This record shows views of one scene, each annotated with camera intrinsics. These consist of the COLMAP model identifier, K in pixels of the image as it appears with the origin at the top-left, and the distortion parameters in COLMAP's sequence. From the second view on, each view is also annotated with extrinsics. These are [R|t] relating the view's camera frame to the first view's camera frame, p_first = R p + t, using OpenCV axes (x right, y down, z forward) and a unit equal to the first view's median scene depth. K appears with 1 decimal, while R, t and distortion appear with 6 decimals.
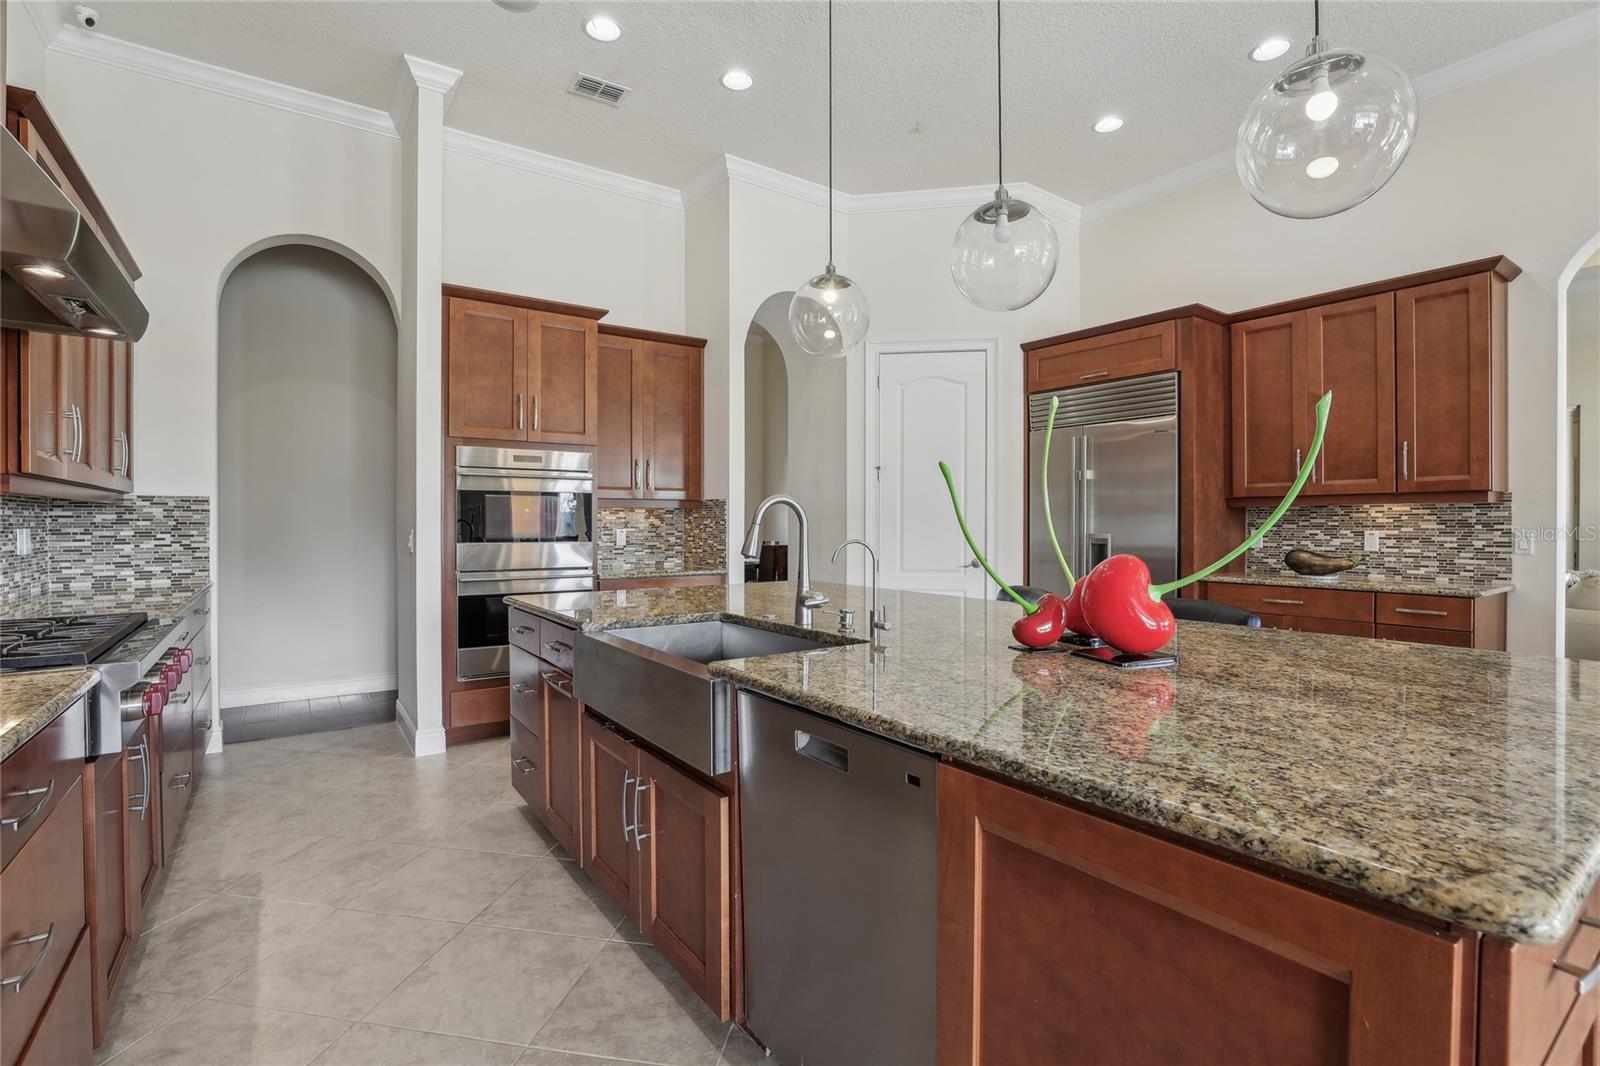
lens RADIAL K [[737.8, 0, 803.6], [0, 737.8, 526.2], [0, 0, 1]] dist [-0.043334, 0.013188]
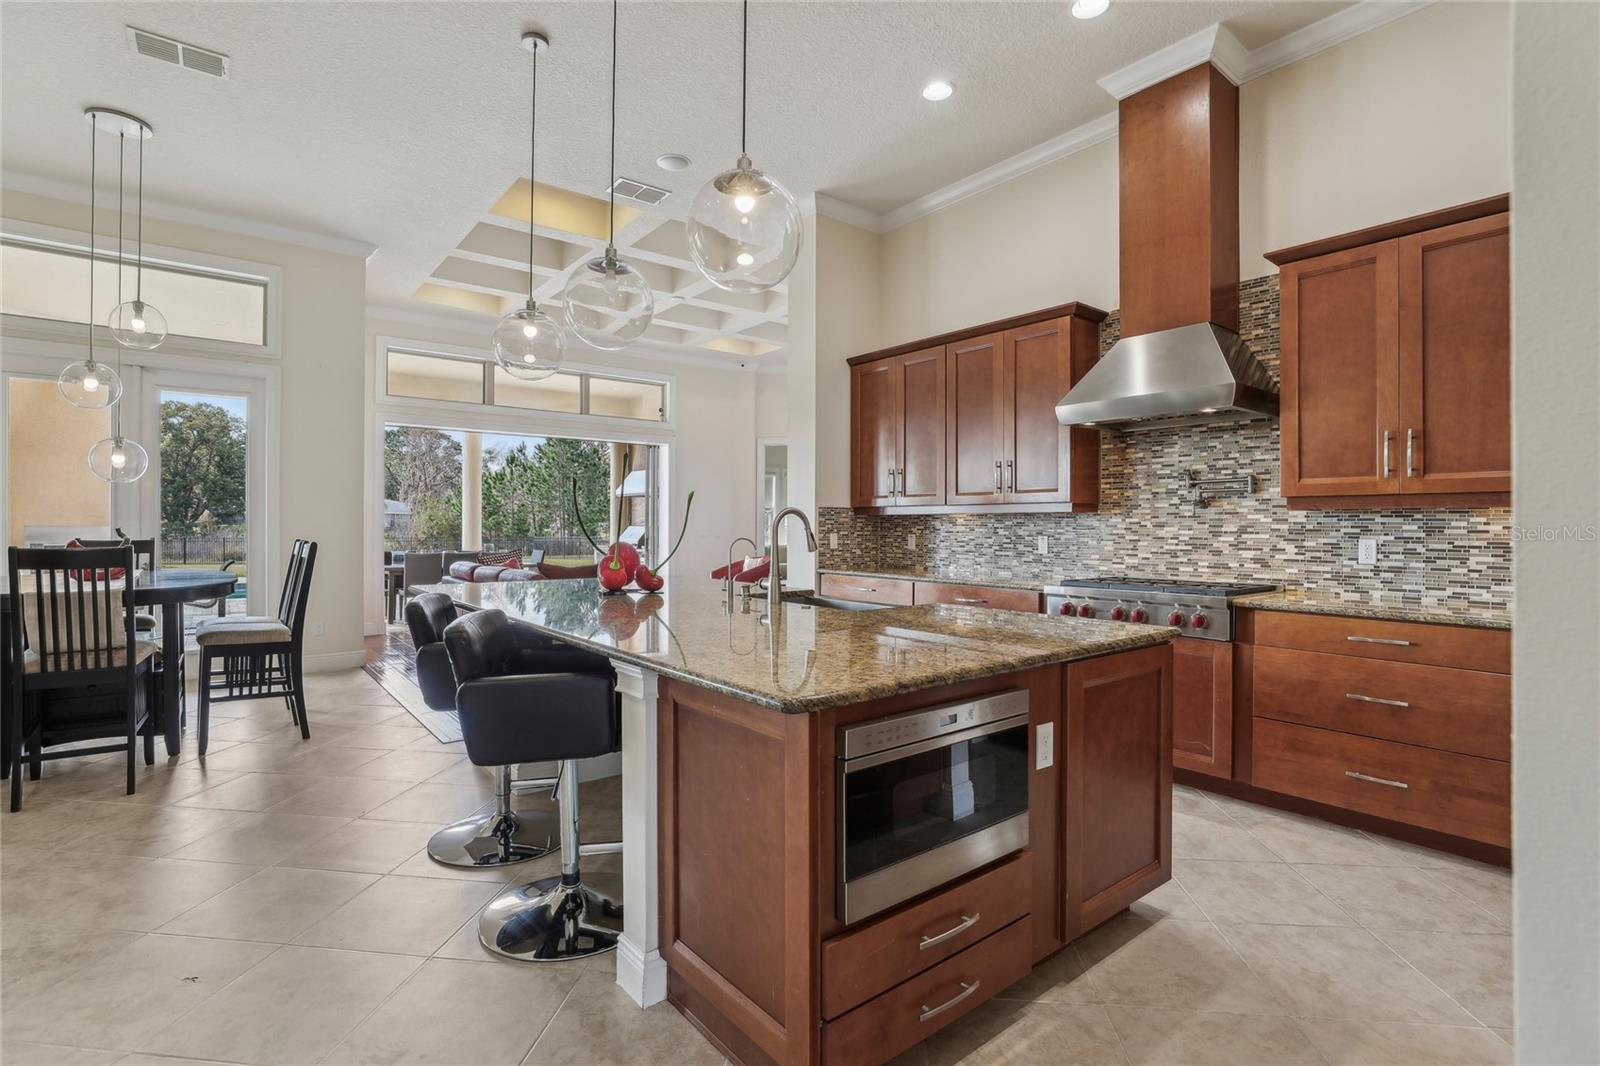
lens RADIAL K [[753.4, 0, 794.2], [0, 753.4, 530.6], [0, 0, 1]] dist [-0.029940, -0.000495]
pose [[-0.998492, -0.004232, -0.054728, 0.023663], [-0.004985, 0.999895, 0.013630, -0.008947], [0.054665, 0.013882, -0.998408, 1.392028]]
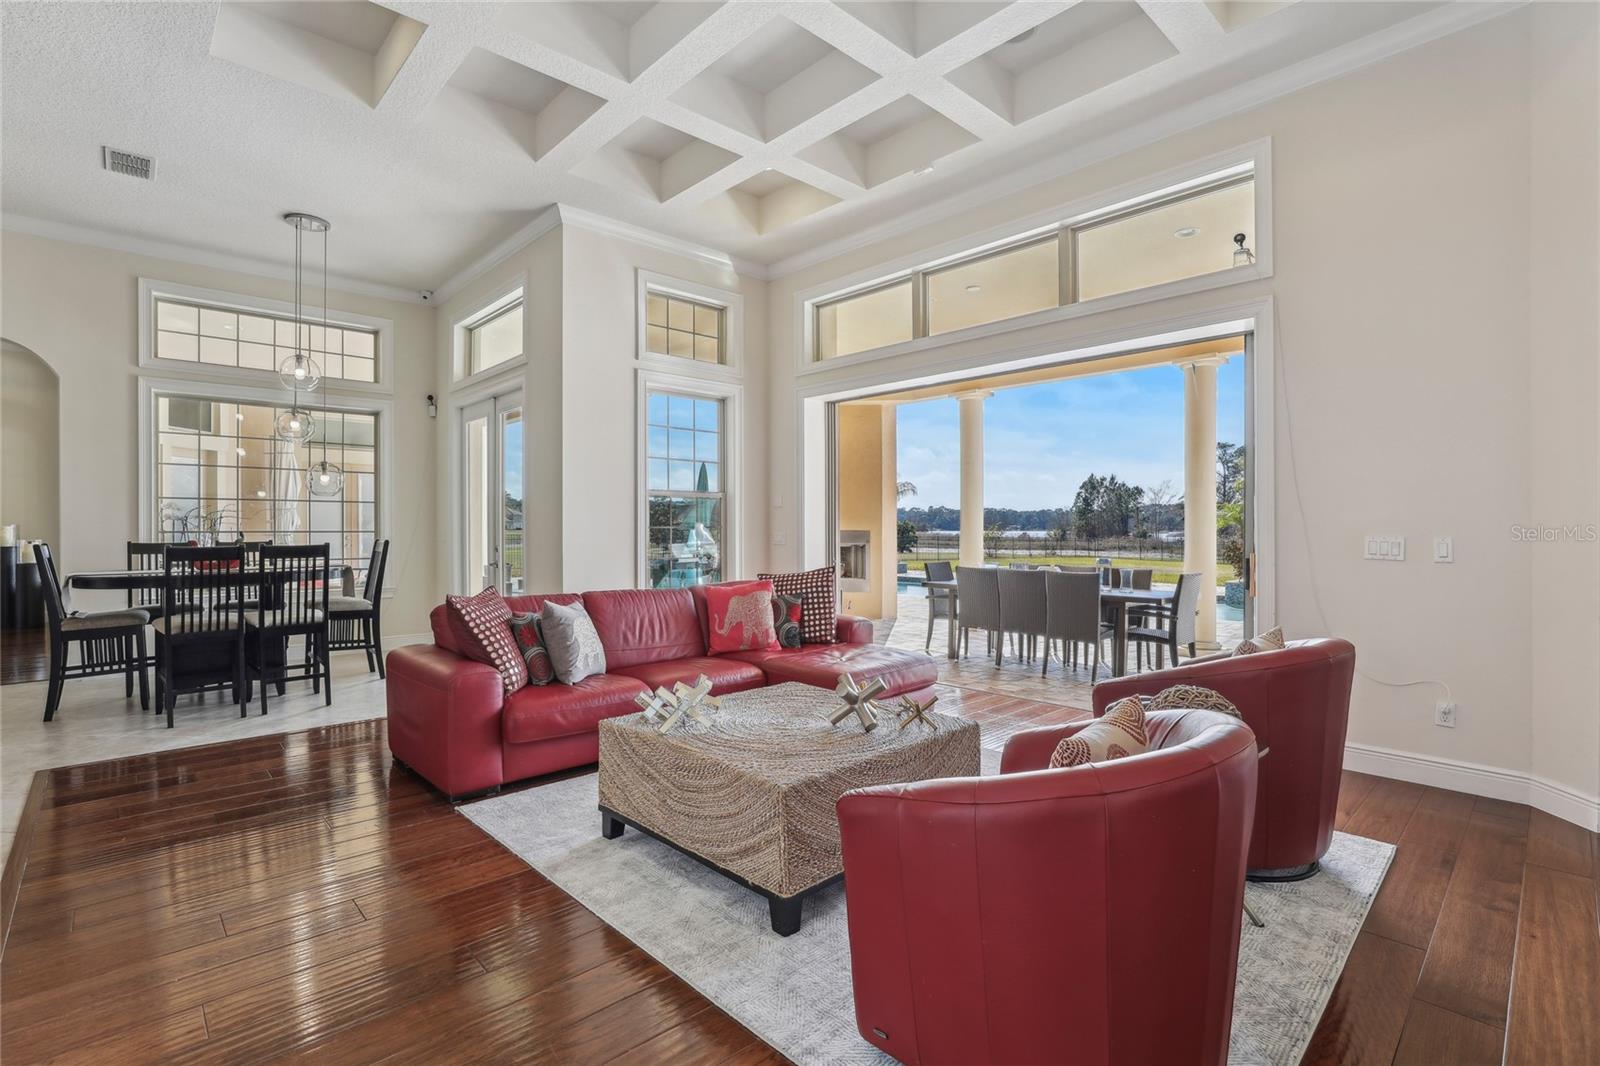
lens RADIAL K [[746.8, 0, 807.5], [0, 746.8, 531.8], [0, 0, 1]] dist [-0.043803, 0.015949]
pose [[-0.150298, -0.005333, 0.988626, -0.589788], [0.007320, 0.999952, 0.006507, 0.003094], [-0.988614, 0.008215, -0.150252, -0.561268]]
